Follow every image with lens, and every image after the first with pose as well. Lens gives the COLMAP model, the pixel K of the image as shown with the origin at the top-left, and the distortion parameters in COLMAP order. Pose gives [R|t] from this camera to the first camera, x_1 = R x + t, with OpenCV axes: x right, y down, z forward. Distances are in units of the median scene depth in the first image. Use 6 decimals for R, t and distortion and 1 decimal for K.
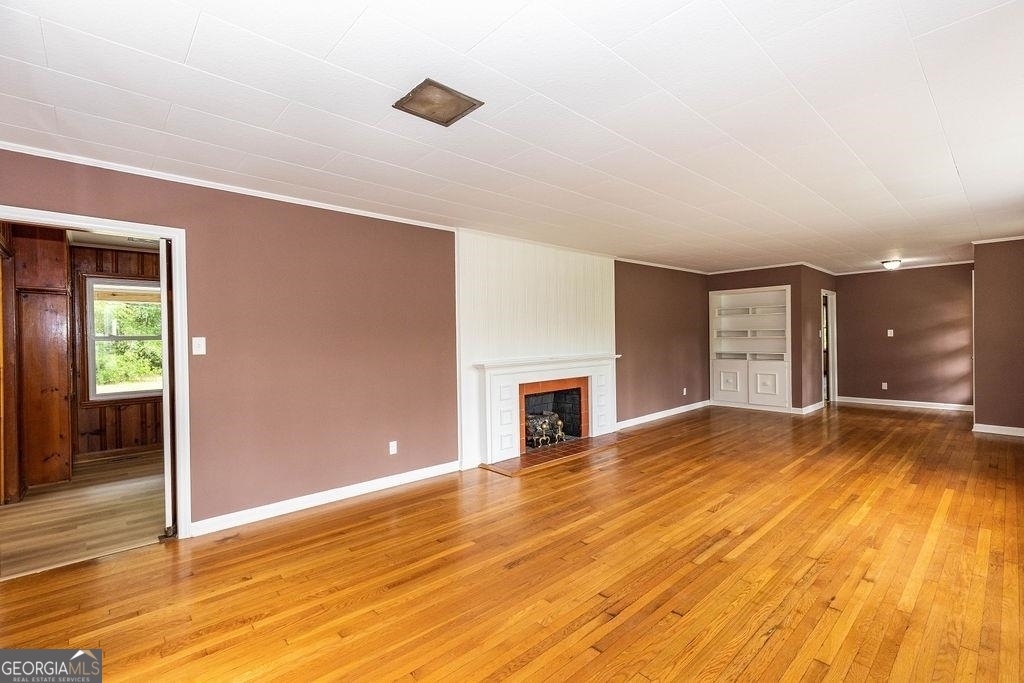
lens RADIAL K [[471.2, 0, 517.4], [0, 471.2, 339.0], [0, 0, 1]] dist [0.008306, -0.000289]
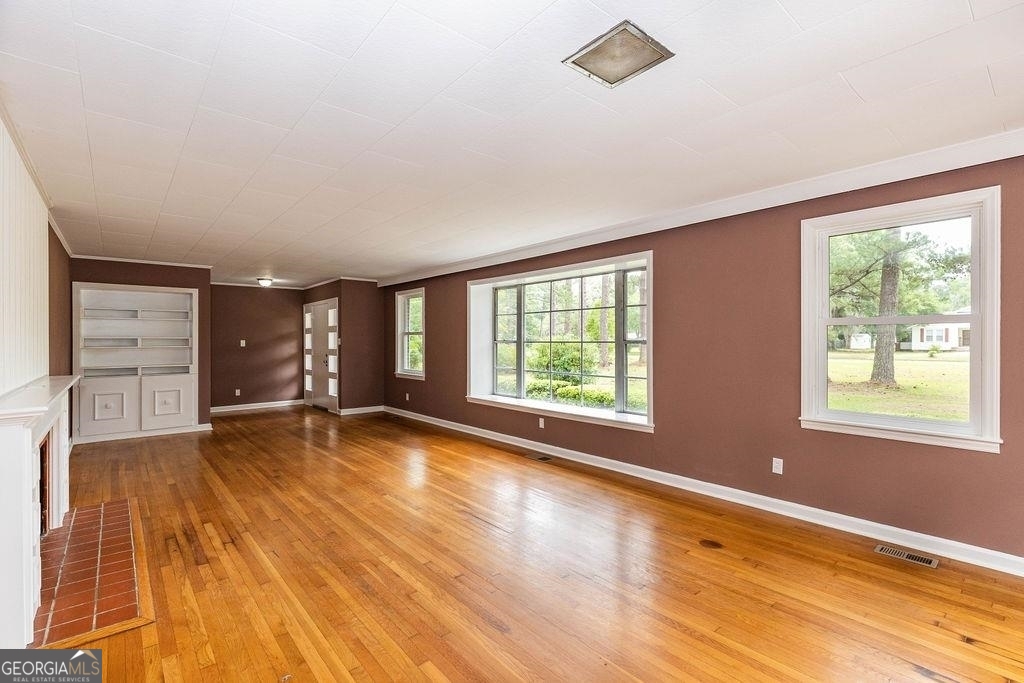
lens RADIAL K [[471.2, 0, 517.9], [0, 471.2, 342.0], [0, 0, 1]] dist [0.008306, -0.000289]
pose [[0.029182, 0.010539, 0.999519, -0.491679], [0.010301, 0.999888, -0.010844, 0.004822], [-0.999521, 0.010613, 0.029070, 0.573787]]
